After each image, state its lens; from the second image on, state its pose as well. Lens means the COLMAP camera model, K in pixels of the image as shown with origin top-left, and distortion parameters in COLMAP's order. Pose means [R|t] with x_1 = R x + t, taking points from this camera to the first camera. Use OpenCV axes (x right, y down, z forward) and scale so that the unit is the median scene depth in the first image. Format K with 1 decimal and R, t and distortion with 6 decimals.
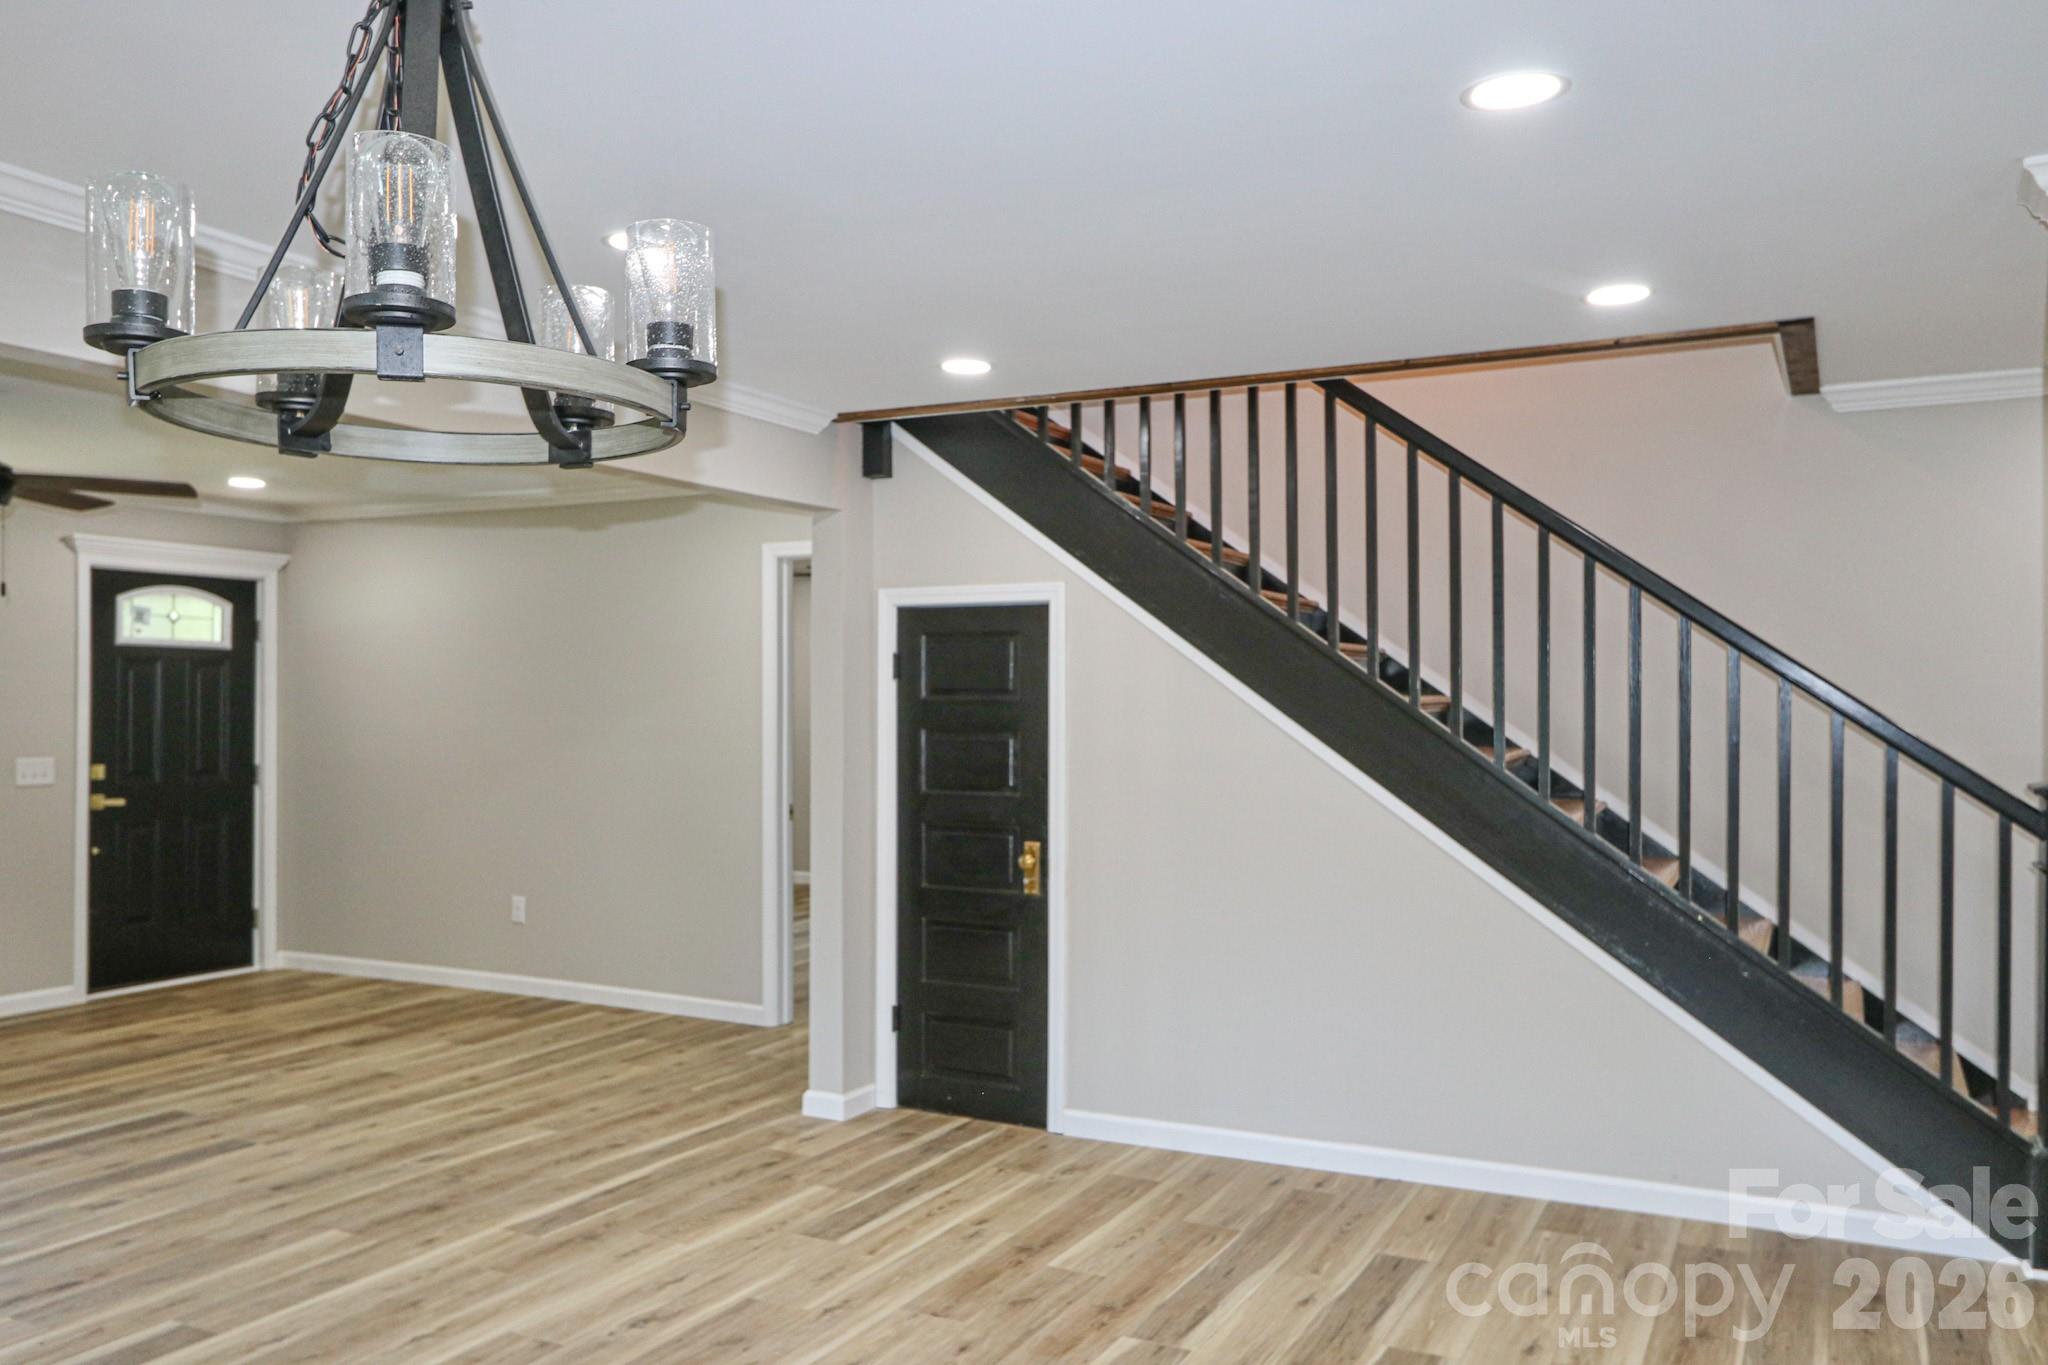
lens RADIAL K [[1623.9, 0, 1024.0], [0, 1623.9, 682.5], [0, 0, 1]] dist [-0.000231, -0.000072]
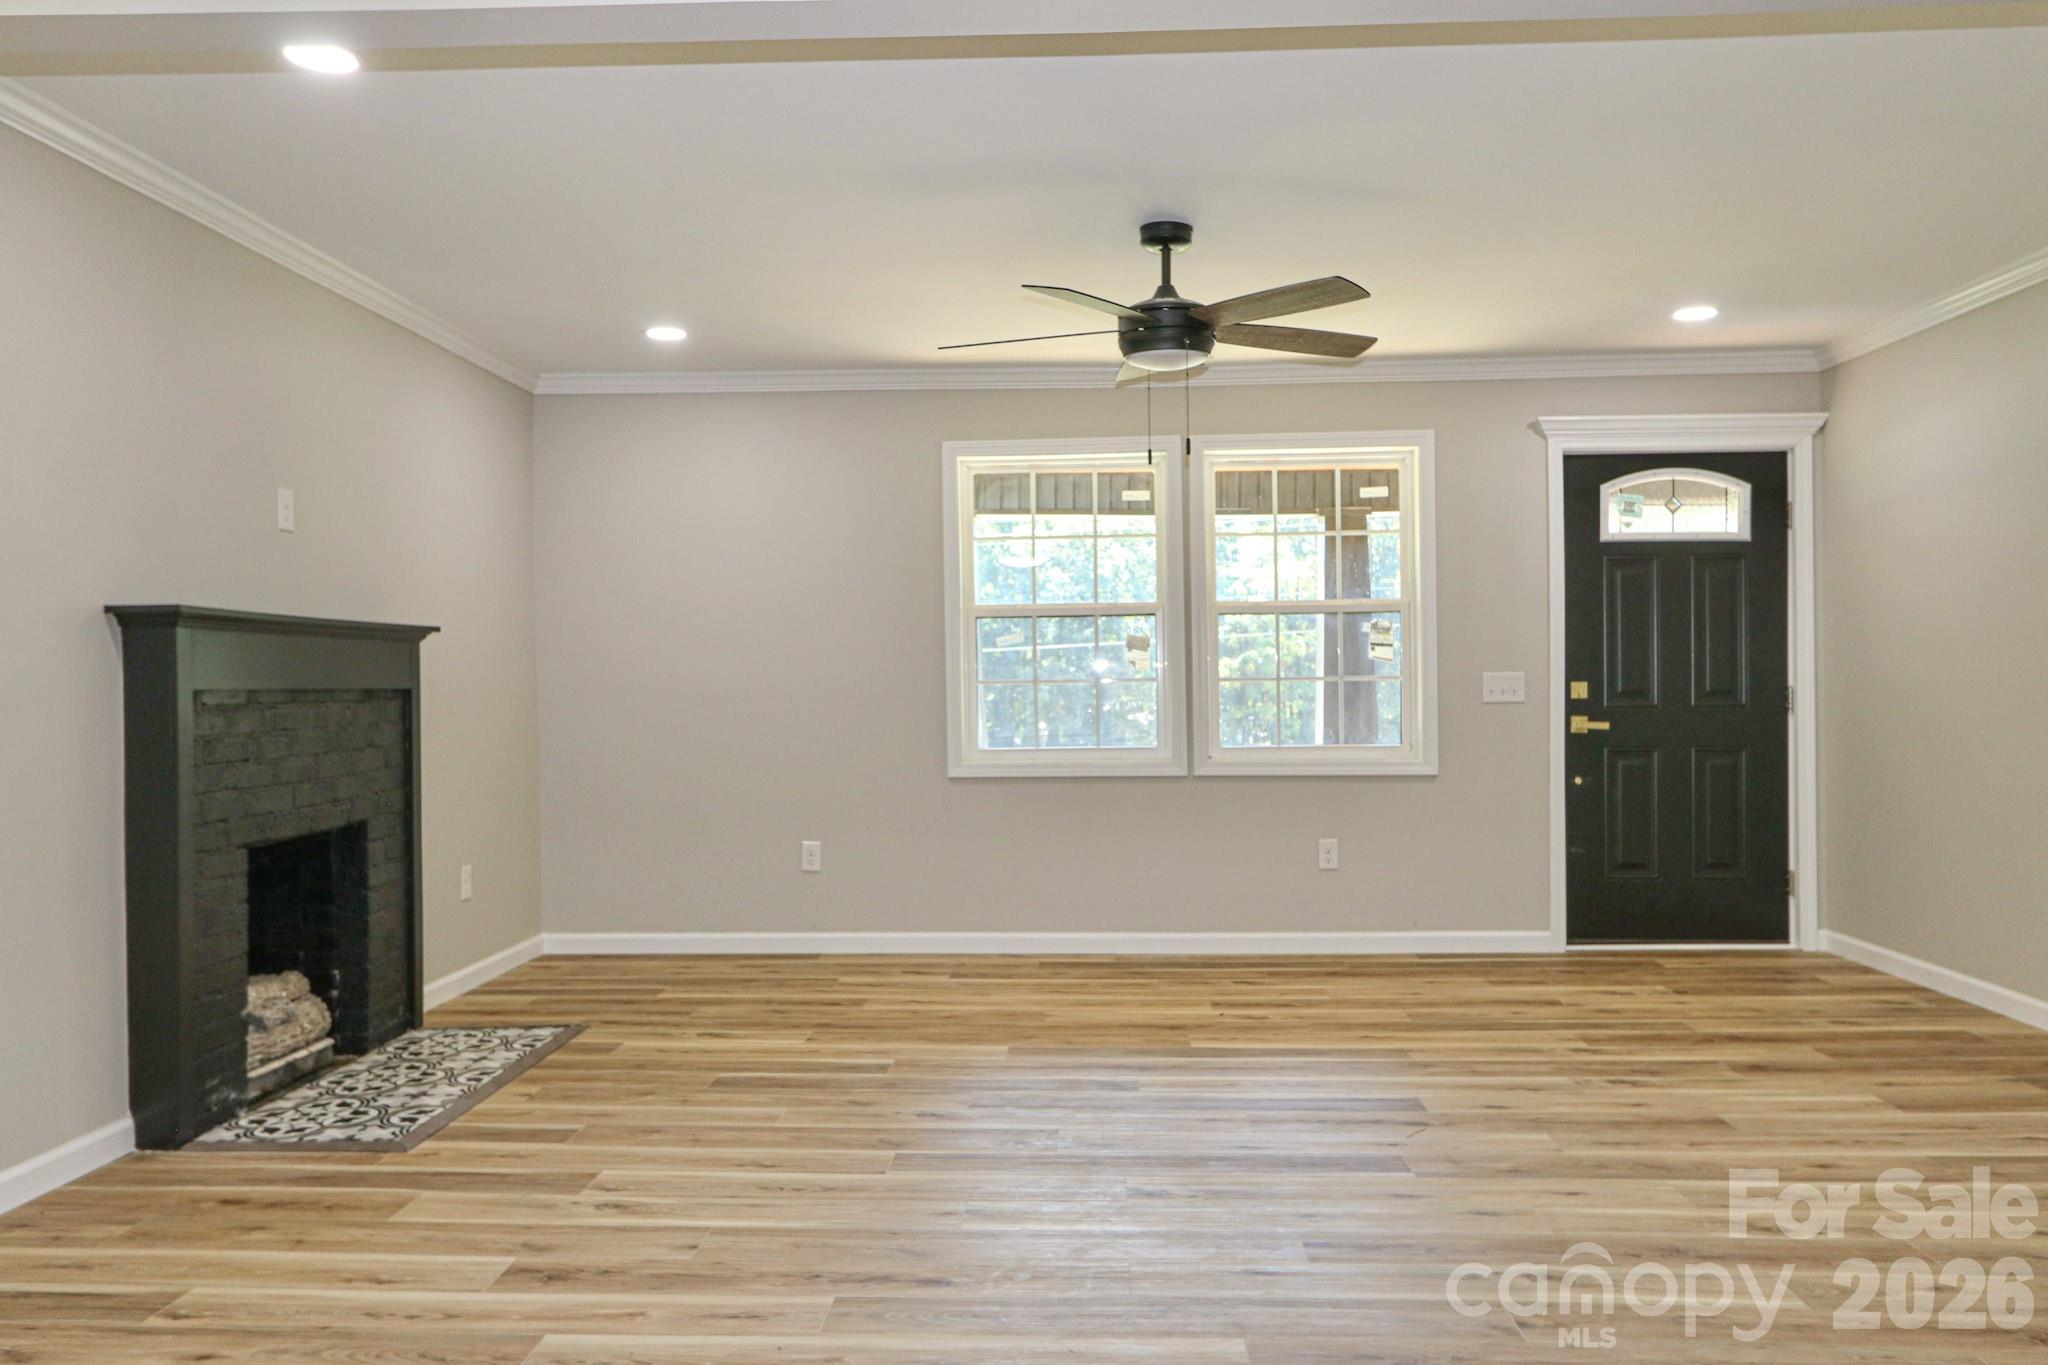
lens RADIAL K [[1523.1, 0, 1023.1], [0, 1523.1, 690.5], [0, 0, 1]] dist [-0.004409, 0.002531]
pose [[0.408600, 0.000467, -0.912713, 0.050460], [0.017173, 0.999819, 0.008200, 0.043587], [0.912552, -0.019025, 0.408518, 0.397055]]
